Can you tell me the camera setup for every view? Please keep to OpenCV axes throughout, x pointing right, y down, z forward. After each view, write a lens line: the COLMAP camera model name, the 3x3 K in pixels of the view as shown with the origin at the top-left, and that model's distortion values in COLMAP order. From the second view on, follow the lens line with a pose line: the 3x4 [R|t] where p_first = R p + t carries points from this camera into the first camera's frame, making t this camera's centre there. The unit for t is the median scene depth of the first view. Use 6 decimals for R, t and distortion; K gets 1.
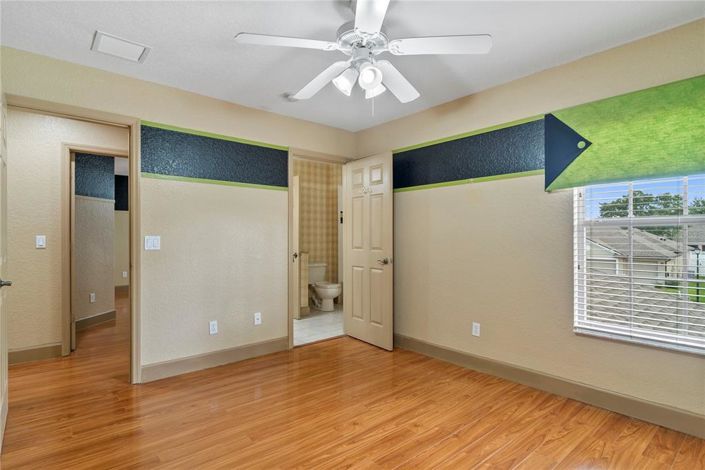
lens RADIAL K [[363.3, 0, 351.3], [0, 363.3, 233.3], [0, 0, 1]] dist [-0.002963, 0.000120]
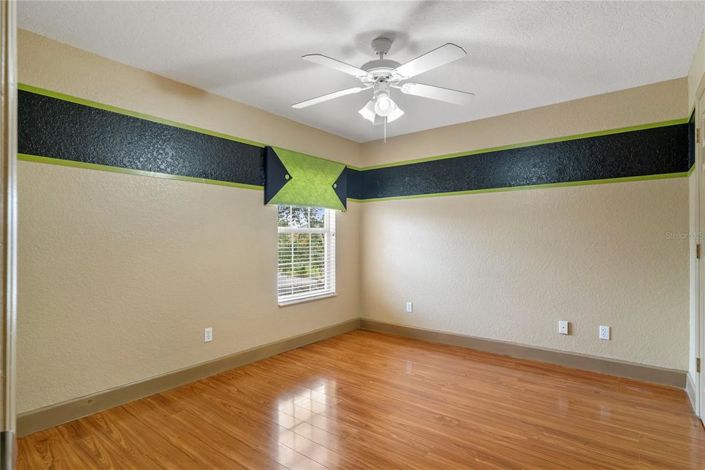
lens RADIAL K [[363.3, 0, 351.3], [0, 363.3, 233.3], [0, 0, 1]] dist [-0.002963, 0.000120]
pose [[-0.190081, 0.023321, 0.981491, -0.841578], [-0.000625, 0.999715, -0.023875, 0.022103], [-0.981768, -0.005151, -0.190012, 0.994836]]
